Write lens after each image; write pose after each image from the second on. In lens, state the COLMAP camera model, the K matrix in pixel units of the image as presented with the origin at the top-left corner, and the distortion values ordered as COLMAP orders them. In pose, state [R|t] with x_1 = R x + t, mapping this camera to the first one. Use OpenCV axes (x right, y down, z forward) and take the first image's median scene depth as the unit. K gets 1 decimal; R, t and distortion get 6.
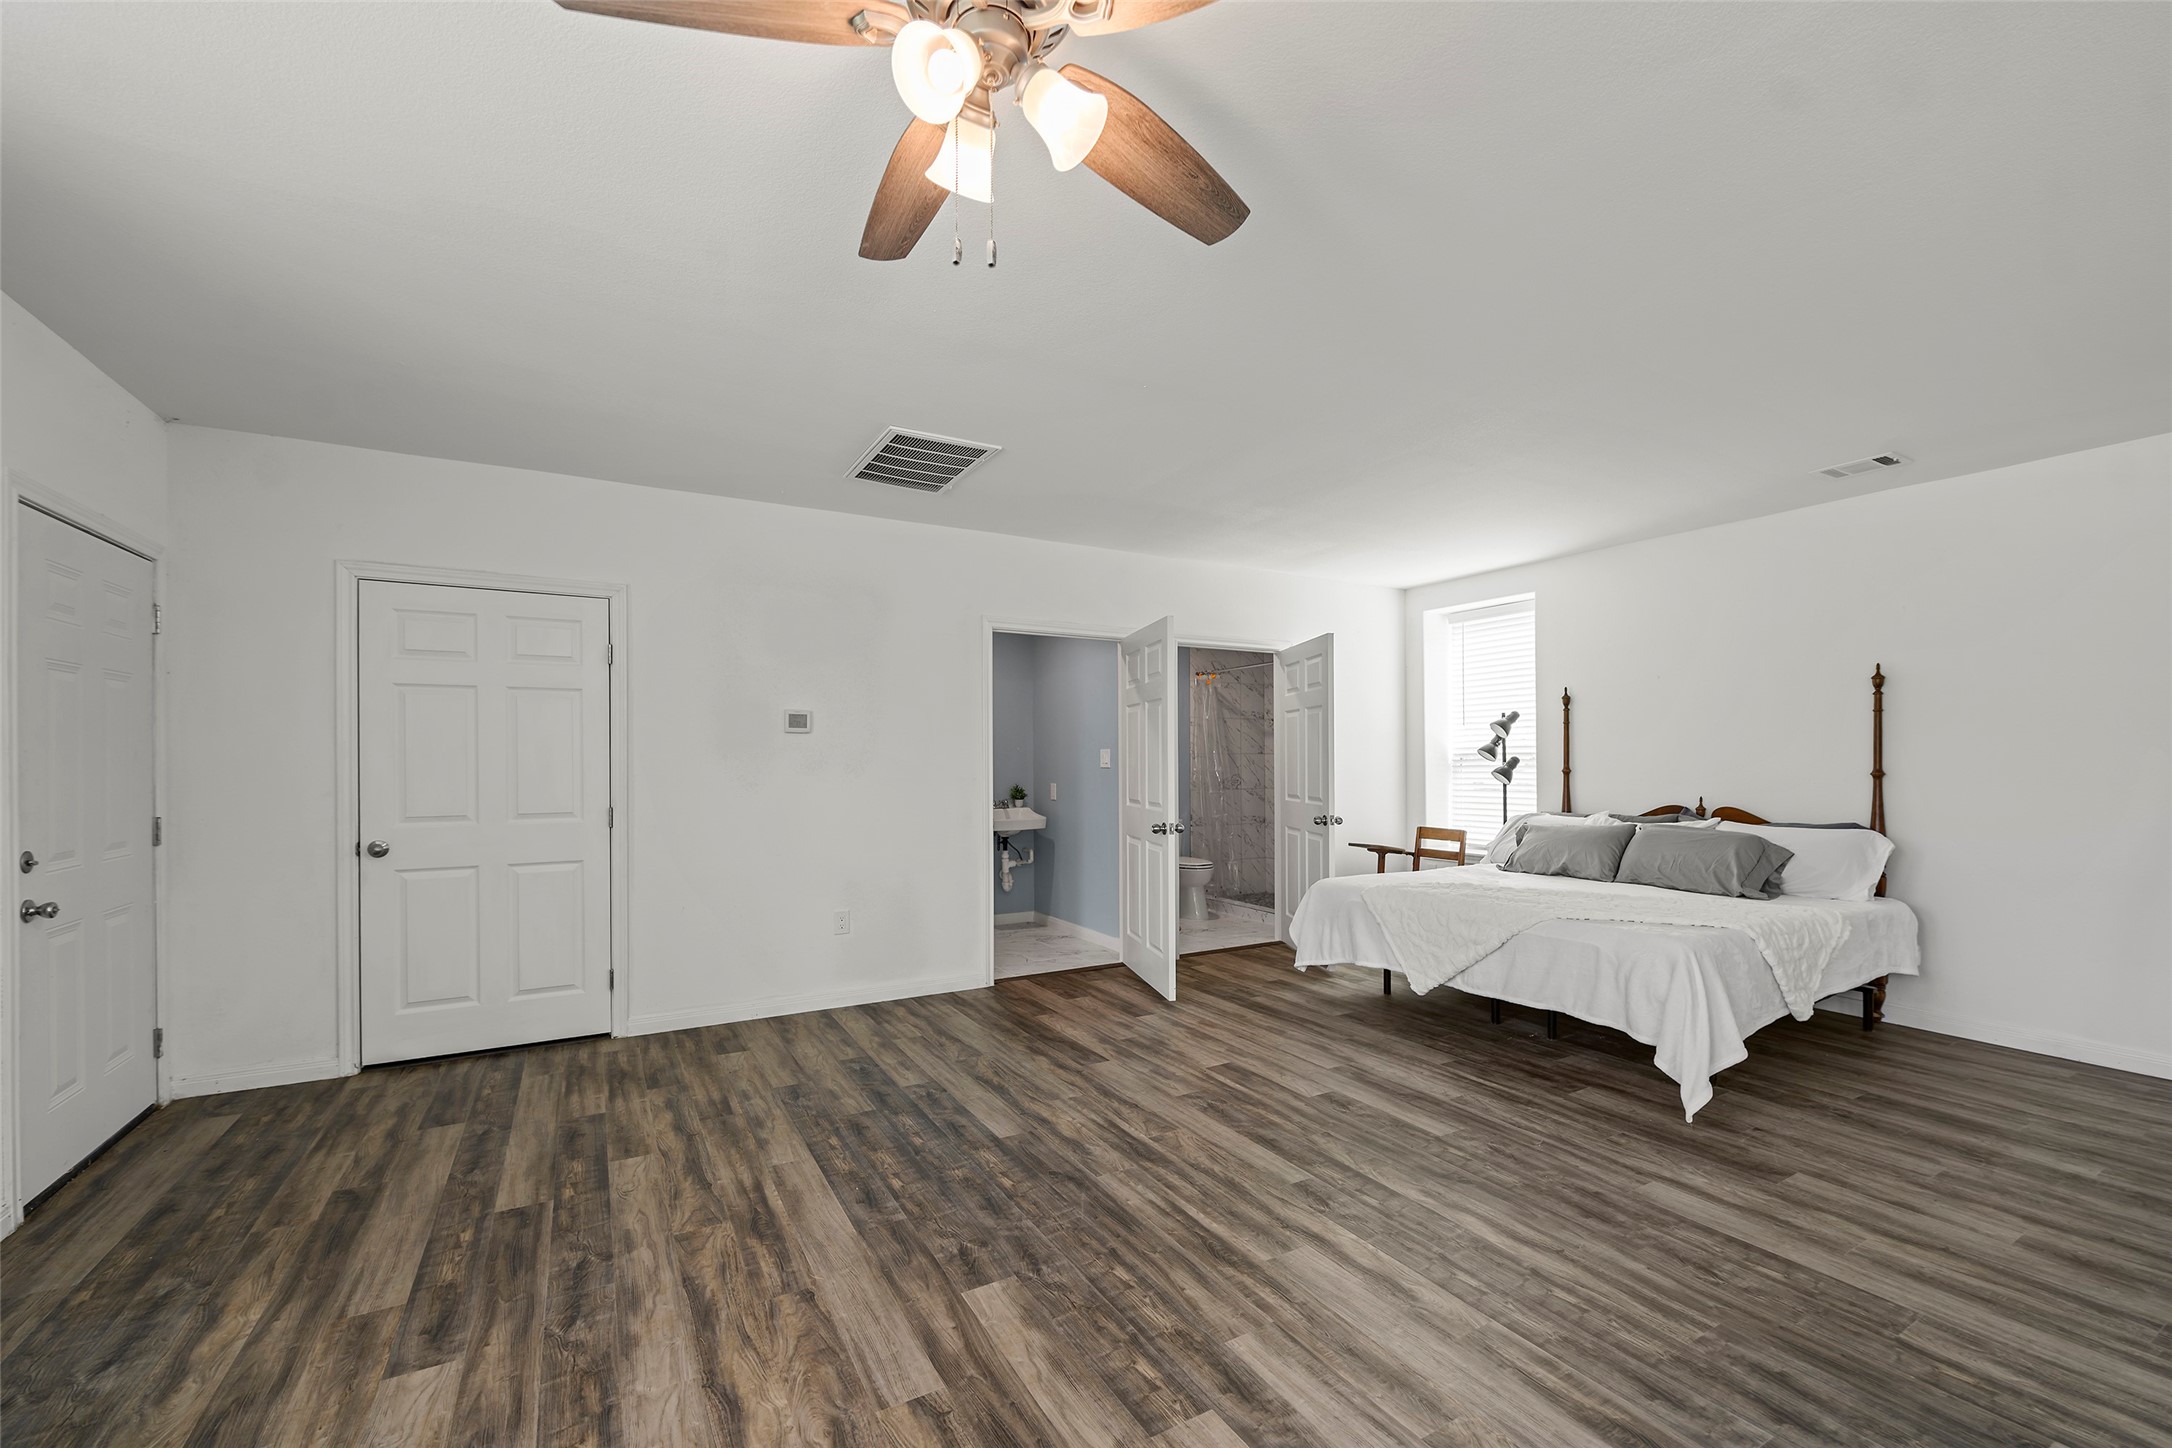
lens RADIAL K [[881.5, 0, 1081.8], [0, 881.5, 745.5], [0, 0, 1]] dist [-0.008614, 0.000645]
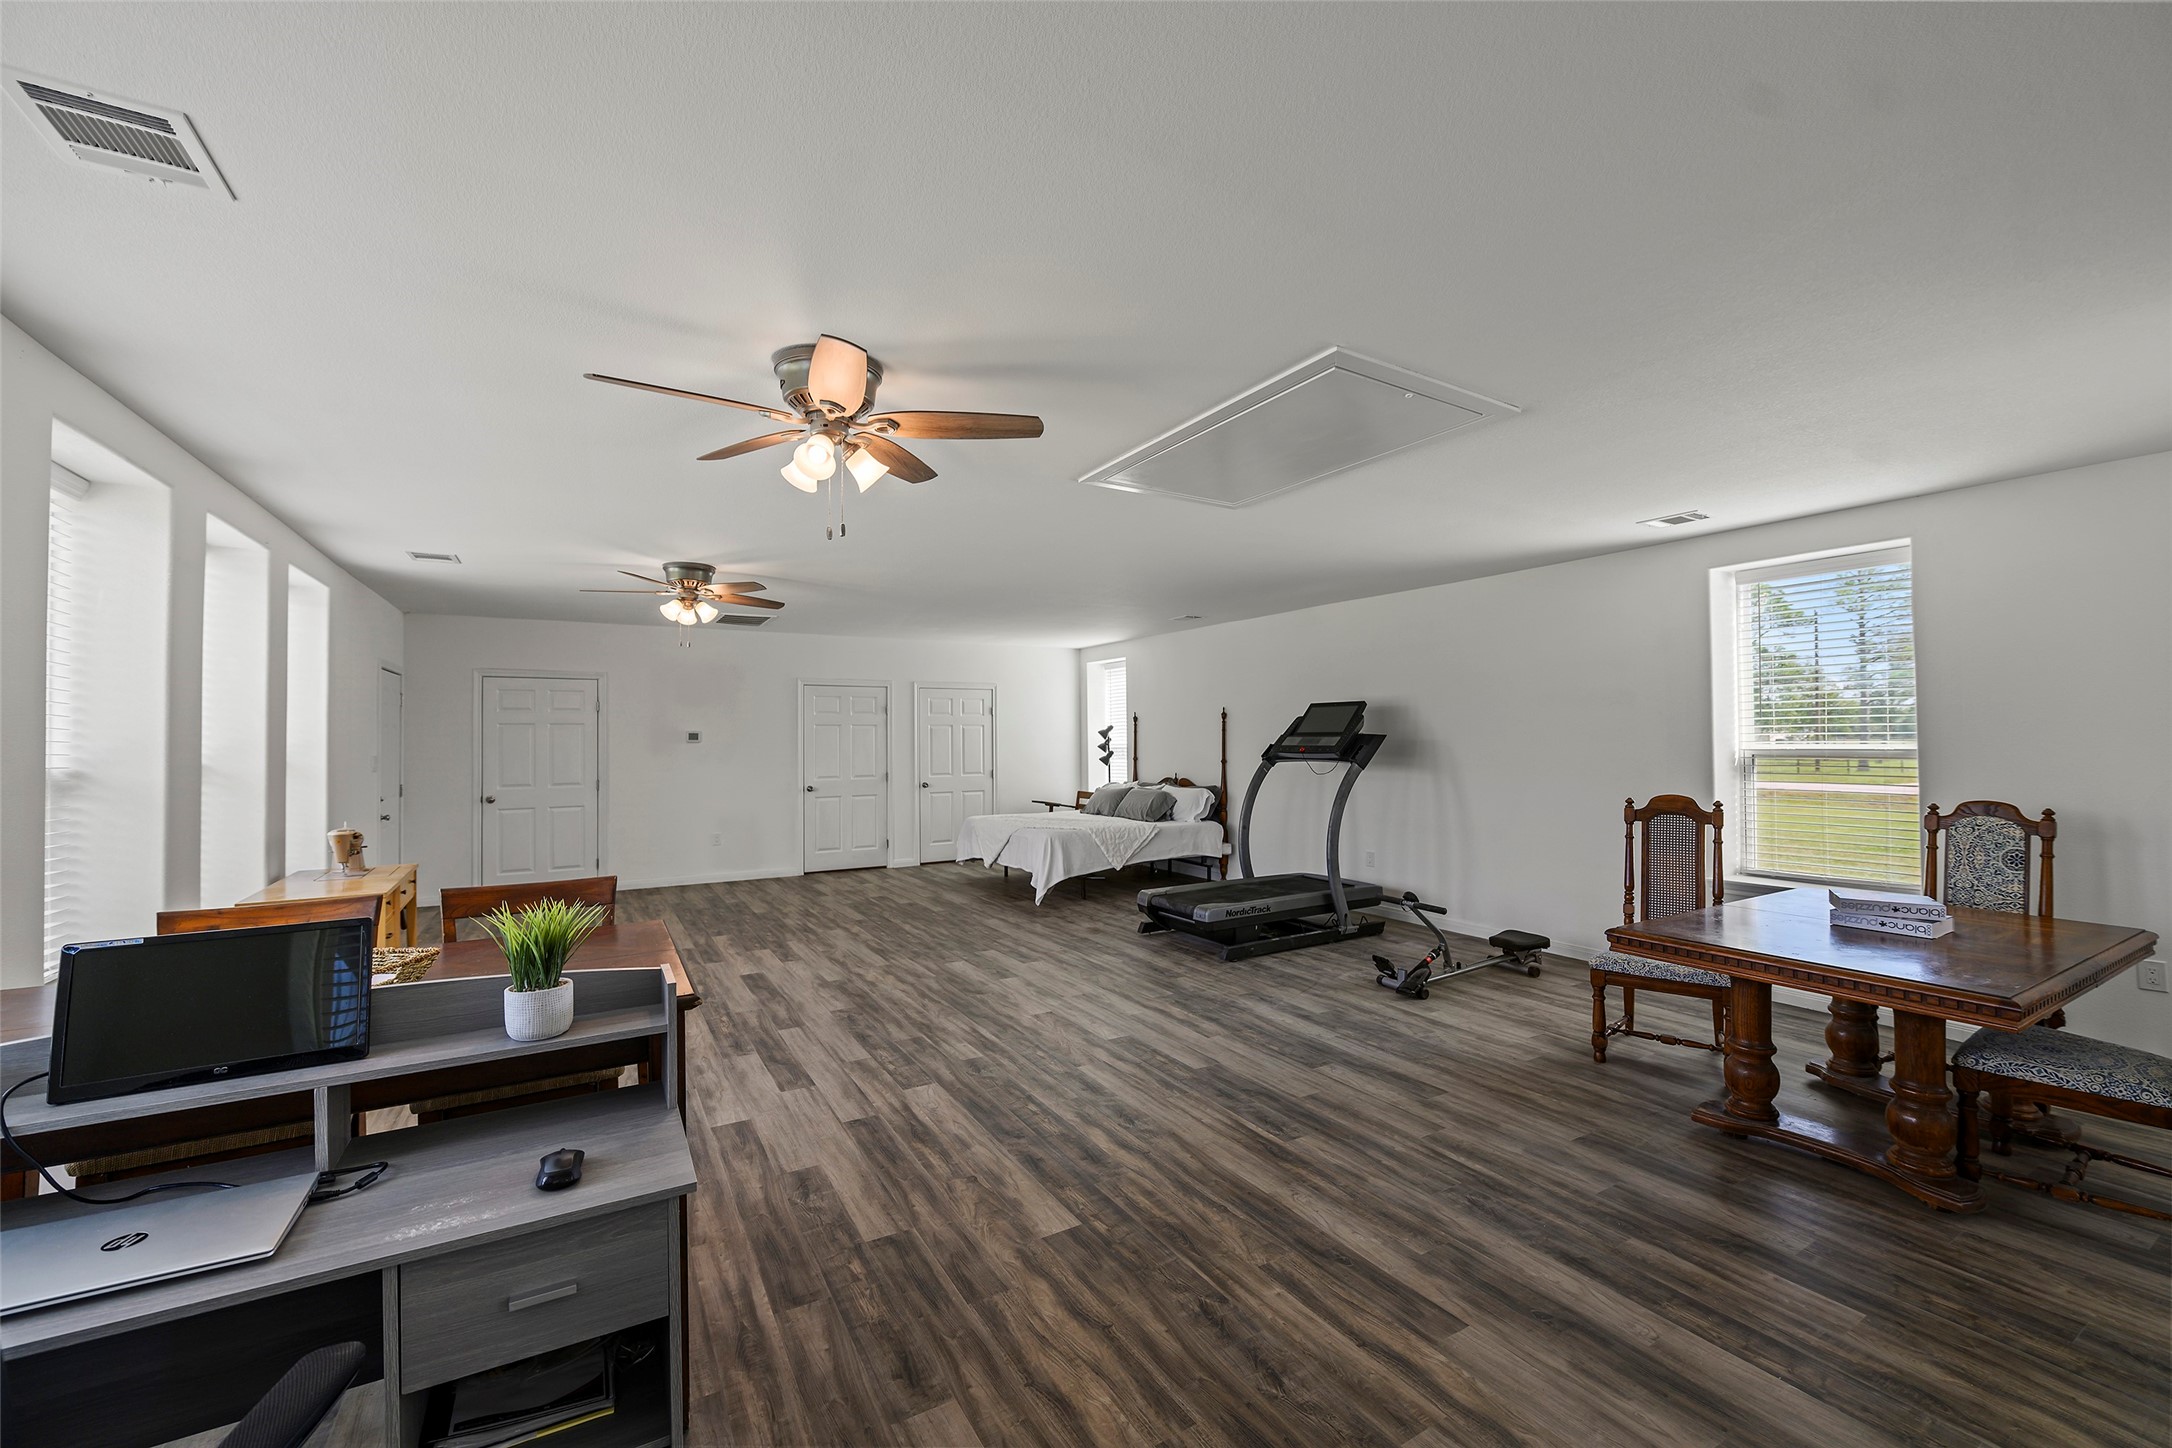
lens RADIAL K [[881.5, 0, 1094.6], [0, 881.5, 726.5], [0, 0, 1]] dist [-0.008614, 0.000645]
pose [[0.999840, -0.004028, 0.017415, 0.547204], [0.003968, 0.999986, 0.003463, -0.054097], [-0.017429, -0.003393, 0.999842, -0.997279]]
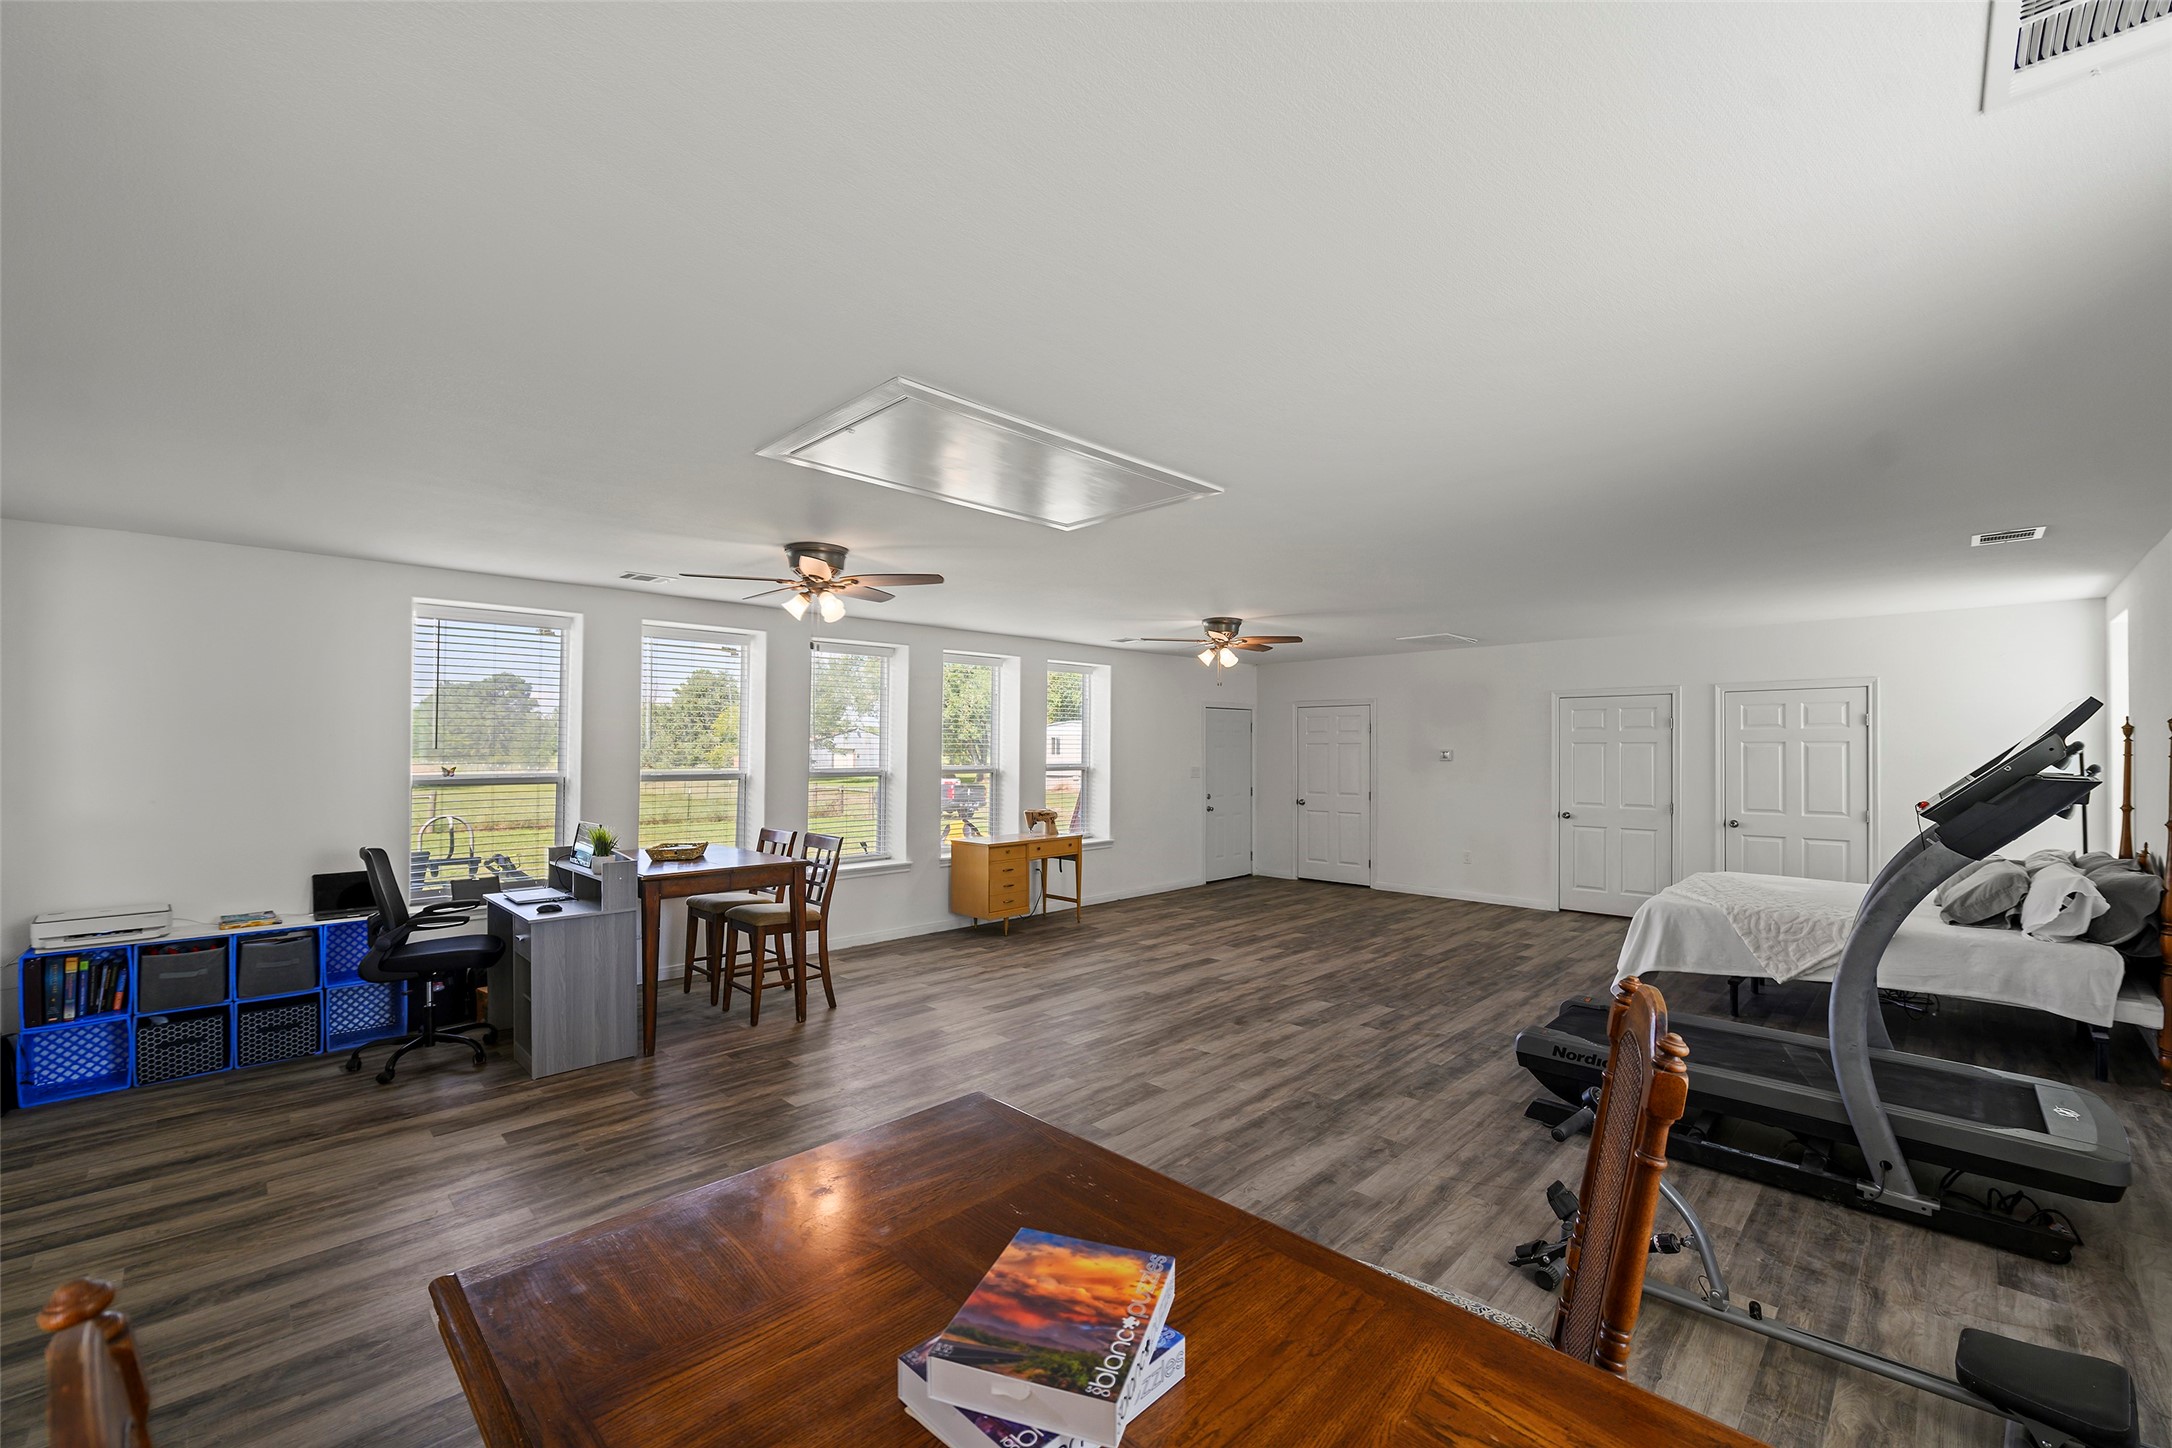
lens RADIAL K [[881.5, 0, 1072.4], [0, 881.5, 739.8], [0, 0, 1]] dist [-0.008614, 0.000645]
pose [[0.242136, -0.007009, -0.970217, 1.465811], [0.015555, 0.999873, -0.003342, -0.070561], [0.970118, -0.014283, 0.242215, -0.338707]]
